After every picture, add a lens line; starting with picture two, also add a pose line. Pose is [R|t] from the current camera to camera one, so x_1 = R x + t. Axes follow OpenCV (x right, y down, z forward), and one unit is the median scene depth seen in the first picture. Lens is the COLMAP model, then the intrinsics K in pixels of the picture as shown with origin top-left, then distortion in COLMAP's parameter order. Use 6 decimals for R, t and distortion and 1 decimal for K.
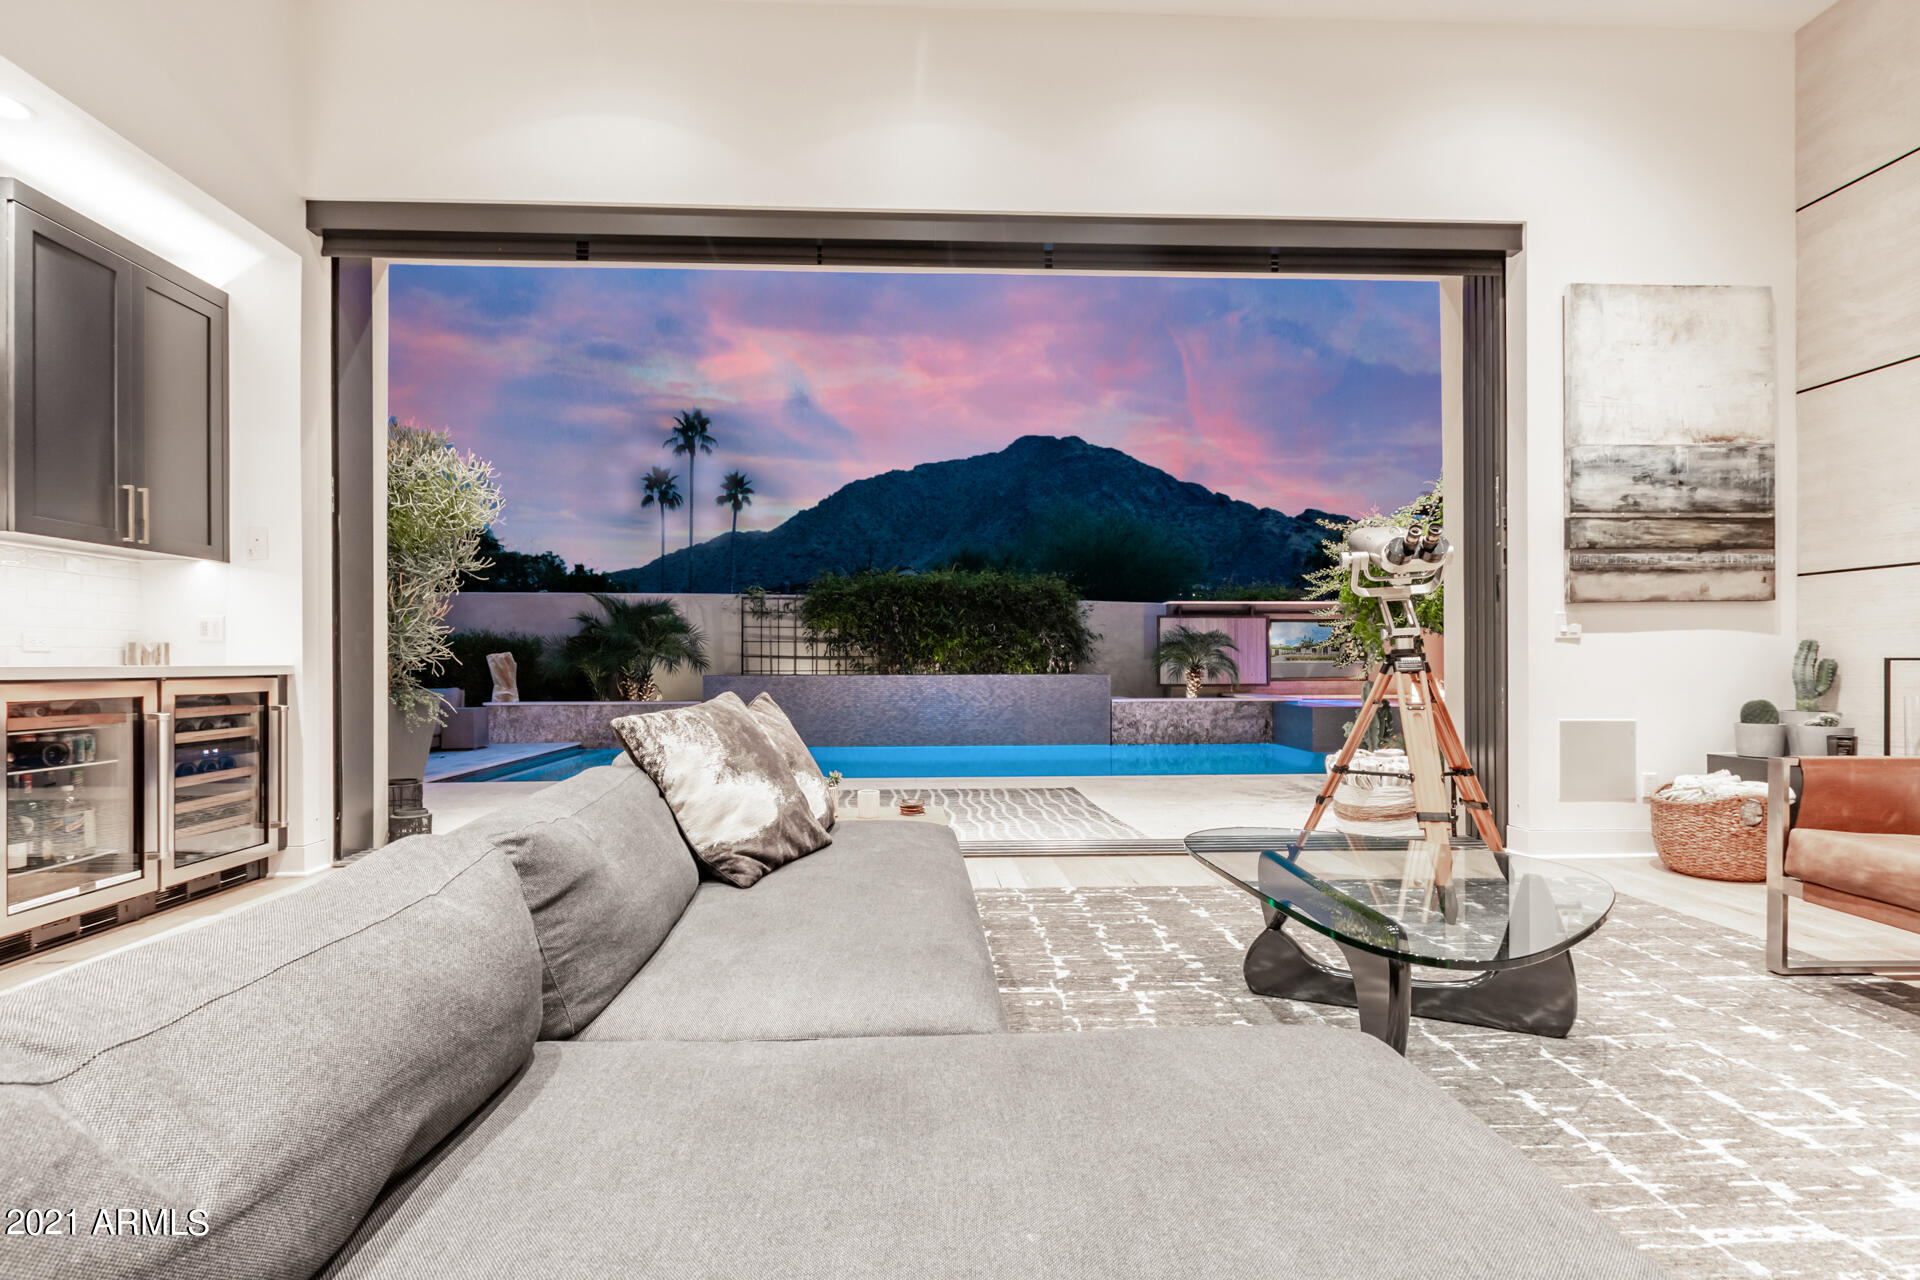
lens RADIAL K [[888.2, 0, 939.1], [0, 888.2, 660.2], [0, 0, 1]] dist [0.010733, -0.003096]
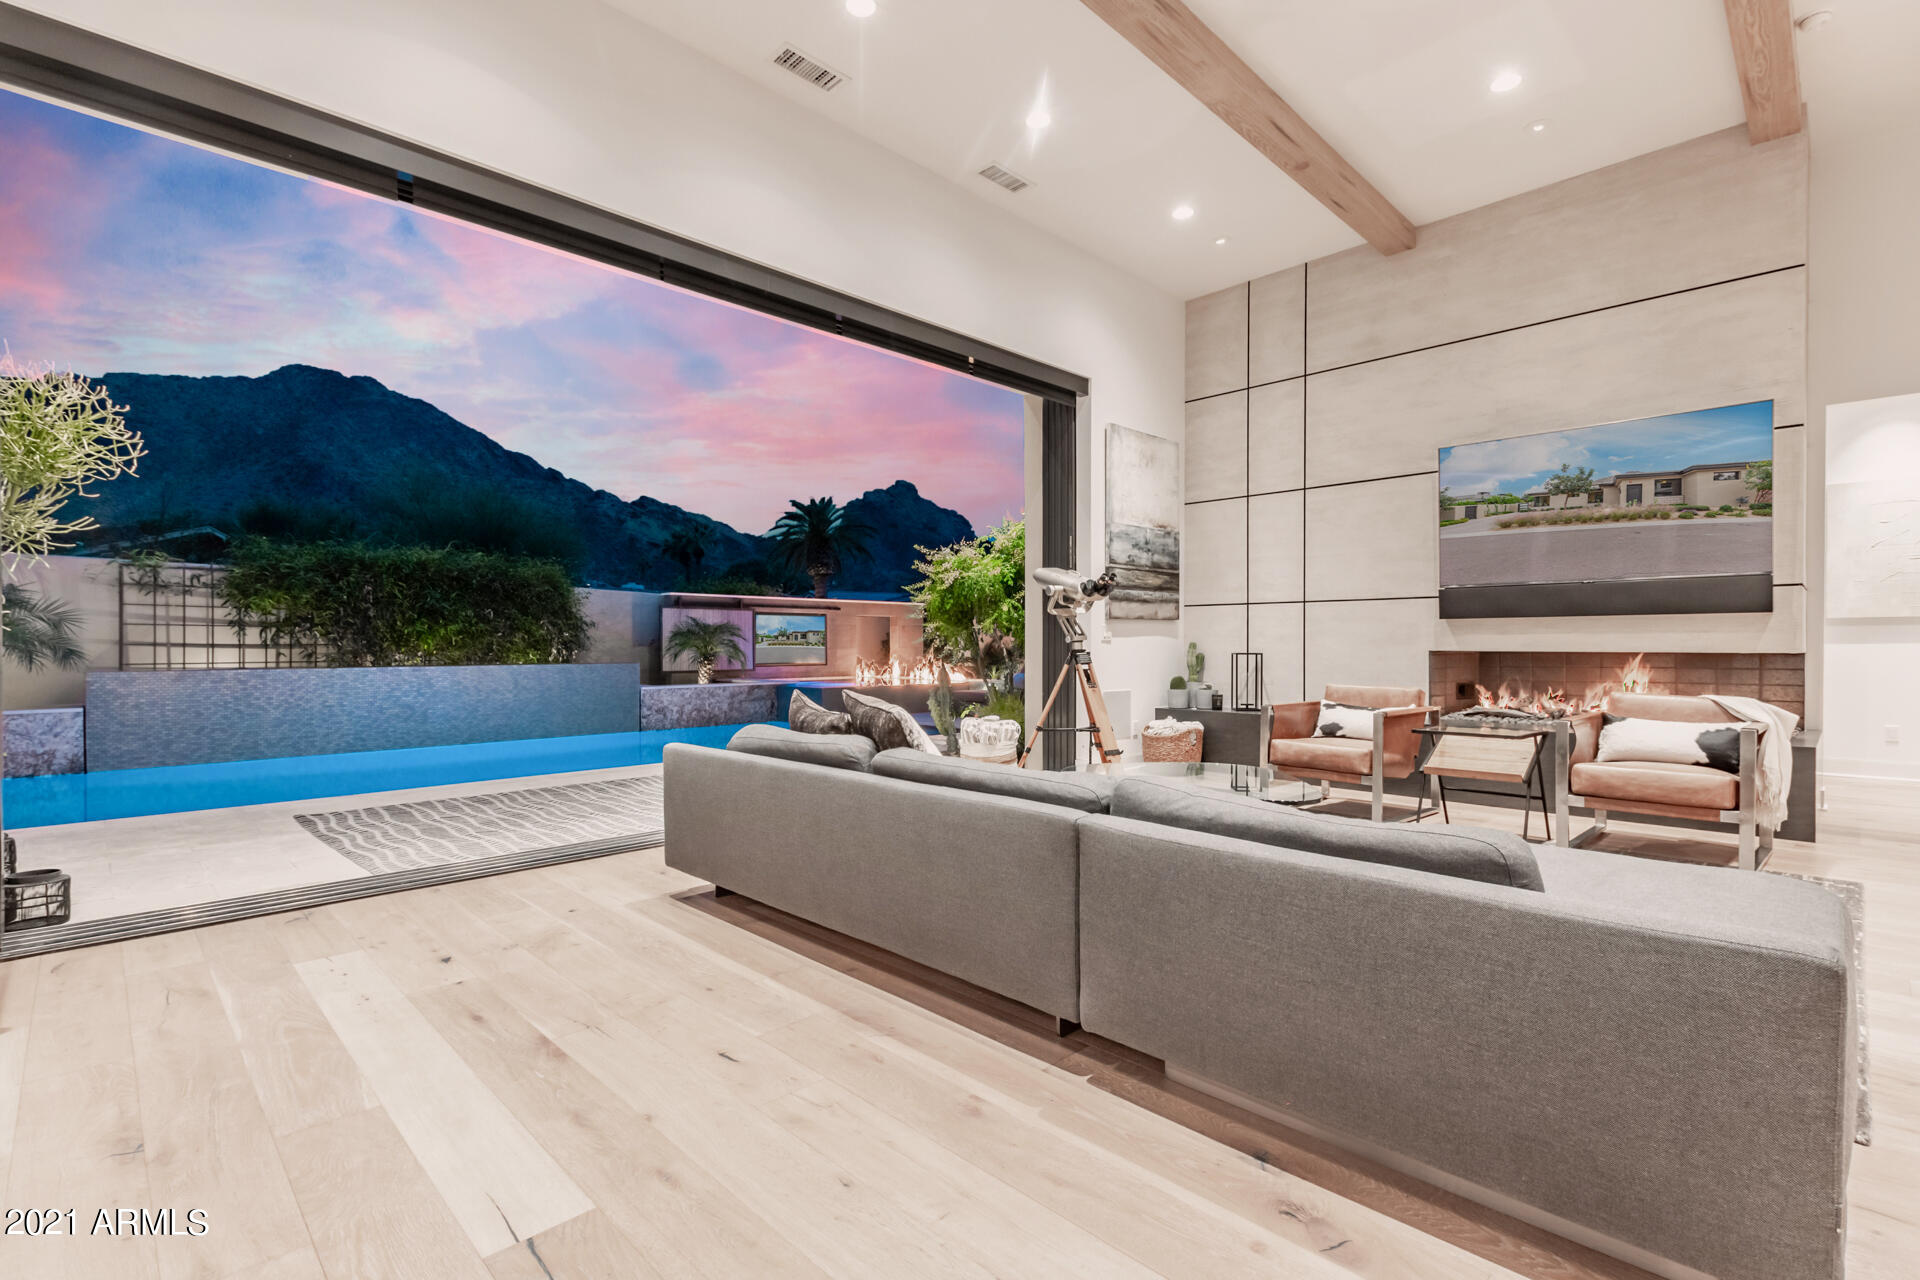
lens RADIAL K [[888.2, 0, 954.2], [0, 888.2, 652.9], [0, 0, 1]] dist [0.010733, -0.003096]
pose [[0.743355, -0.004103, 0.668884, -0.204897], [-0.002705, 0.999955, 0.009141, -0.005681], [-0.668892, -0.008604, 0.743310, -0.005829]]
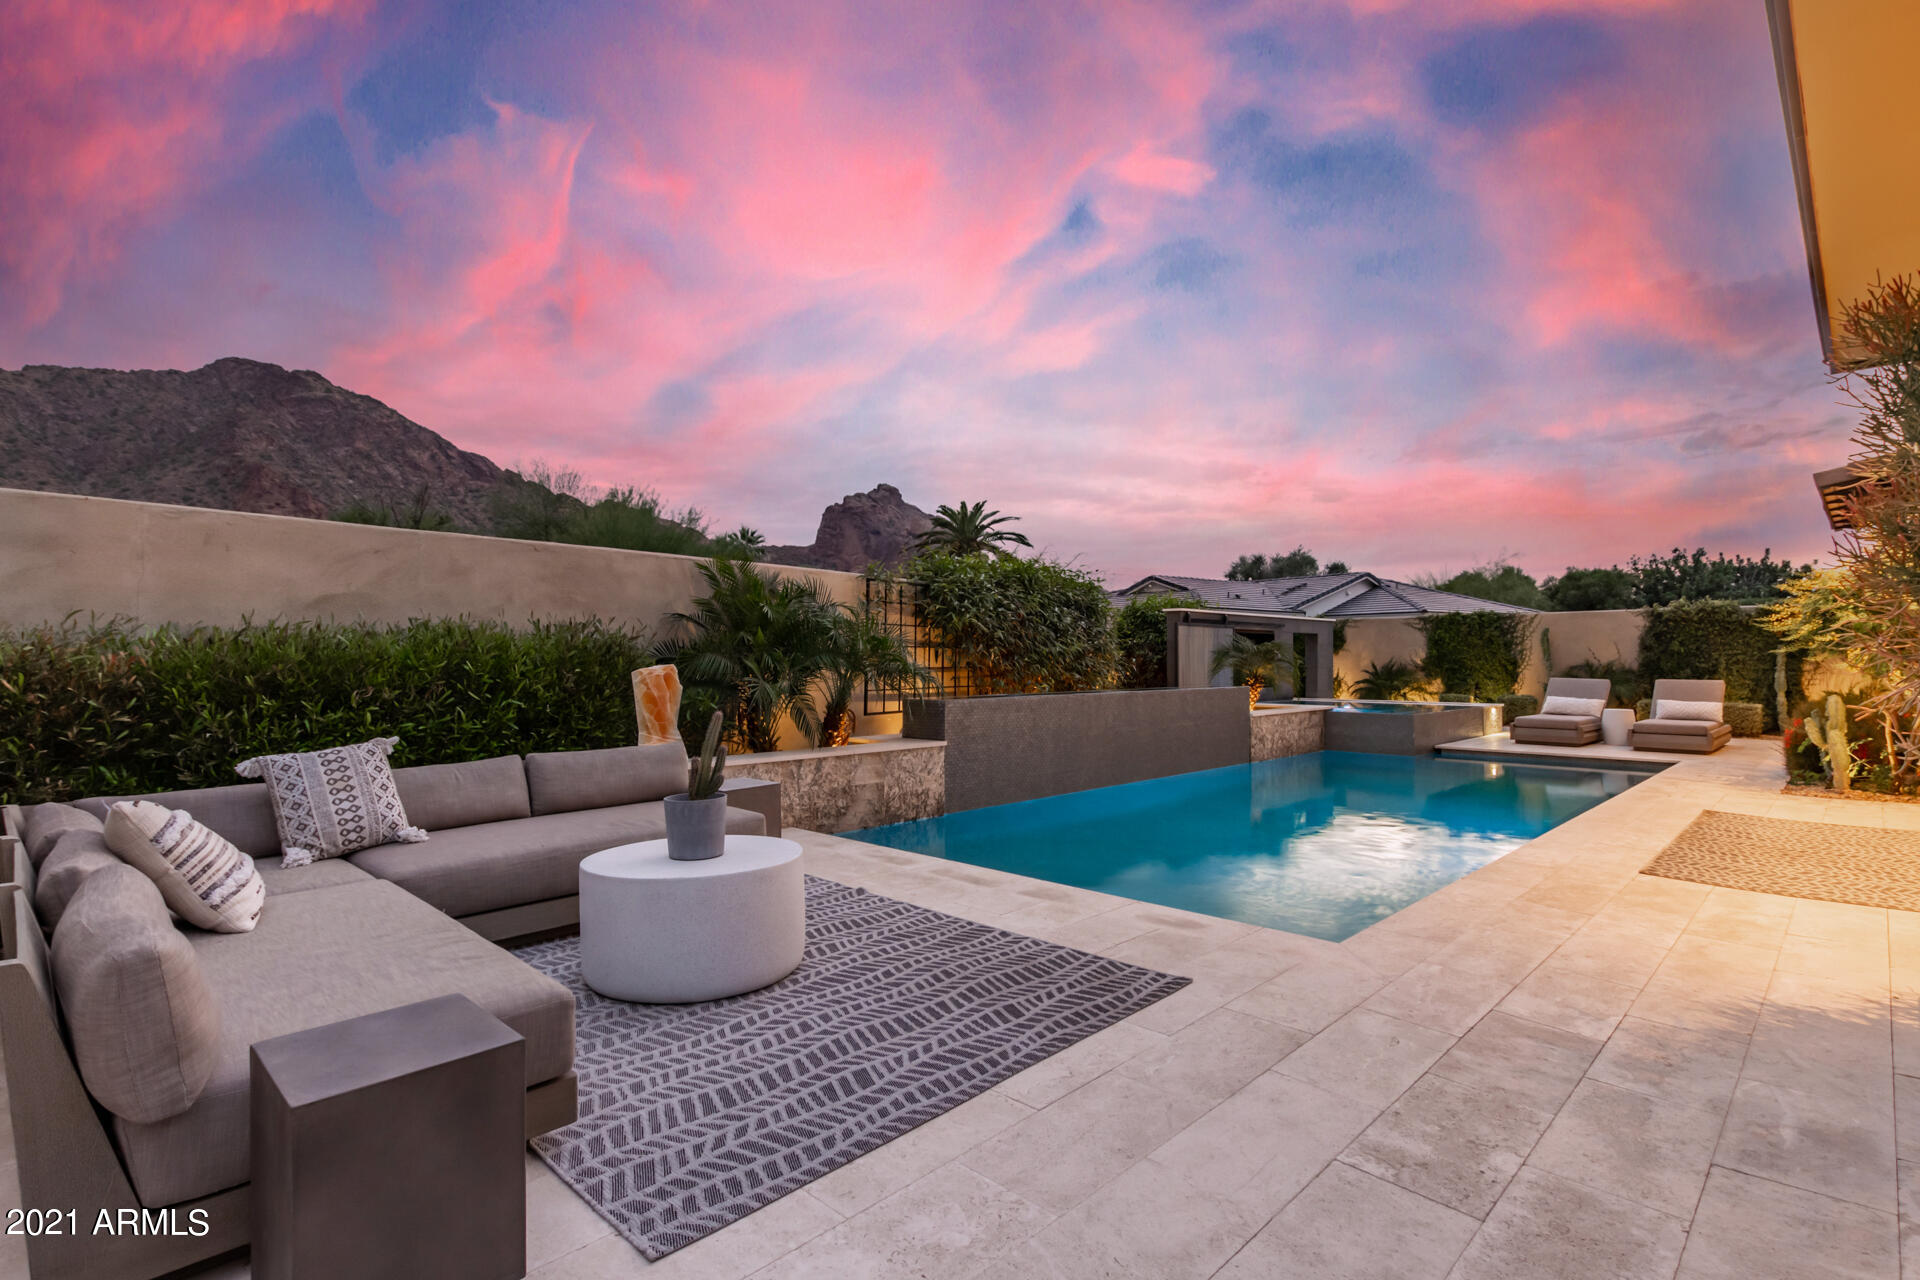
lens RADIAL K [[939.8, 0, 956.9], [0, 939.8, 656.6], [0, 0, 1]] dist [0.004109, -0.003455]
pose [[0.724038, 0.003508, 0.689751, -0.661775], [-0.002694, 0.999994, -0.002257, -0.011734], [-0.689755, -0.000224, 0.724043, 0.455749]]
